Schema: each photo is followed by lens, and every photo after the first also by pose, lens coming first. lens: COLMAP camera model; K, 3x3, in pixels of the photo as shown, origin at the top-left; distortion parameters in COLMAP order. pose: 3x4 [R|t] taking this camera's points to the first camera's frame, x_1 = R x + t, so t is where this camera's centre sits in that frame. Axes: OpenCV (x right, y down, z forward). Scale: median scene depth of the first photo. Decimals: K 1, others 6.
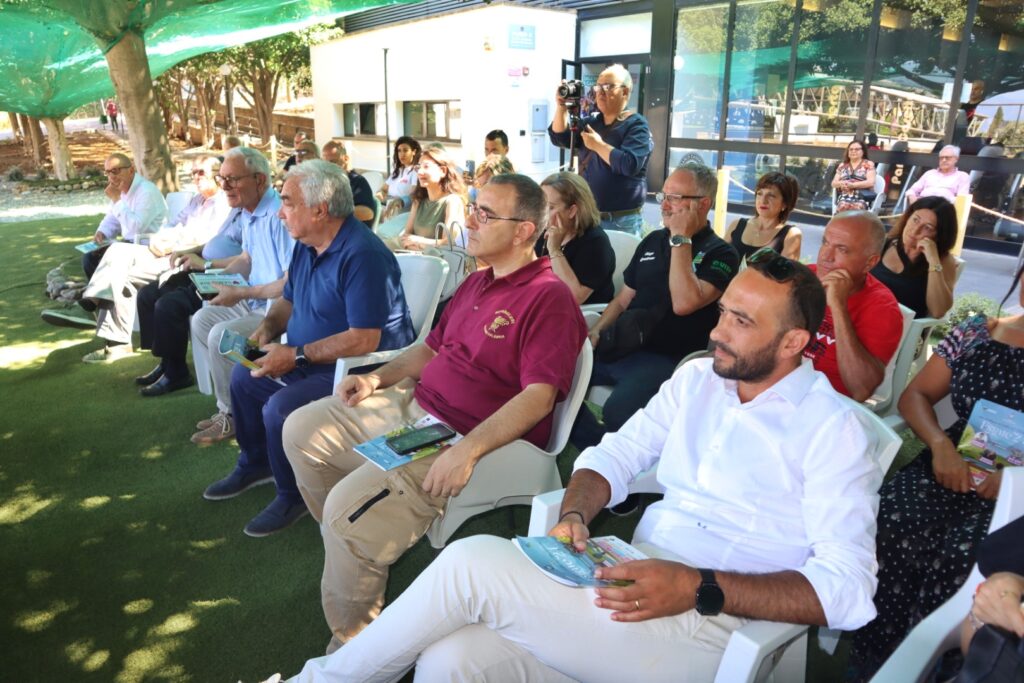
lens RADIAL K [[722.7, 0, 512.0], [0, 722.7, 341.5], [0, 0, 1]] dist [-0.118689, 0.077144]
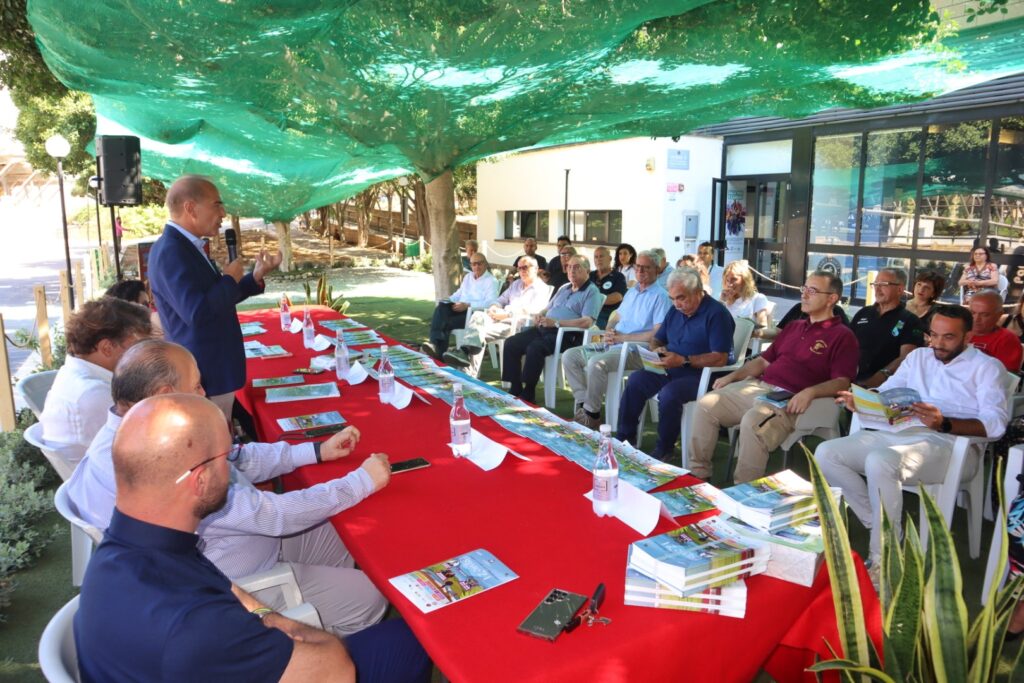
lens RADIAL K [[722.7, 0, 512.0], [0, 722.7, 341.5], [0, 0, 1]] dist [-0.118689, 0.077144]
pose [[0.990256, 0.021043, -0.137661, -0.087877], [-0.039526, 0.990334, -0.132949, 0.041295], [0.133532, 0.137094, 0.981516, -0.163527]]
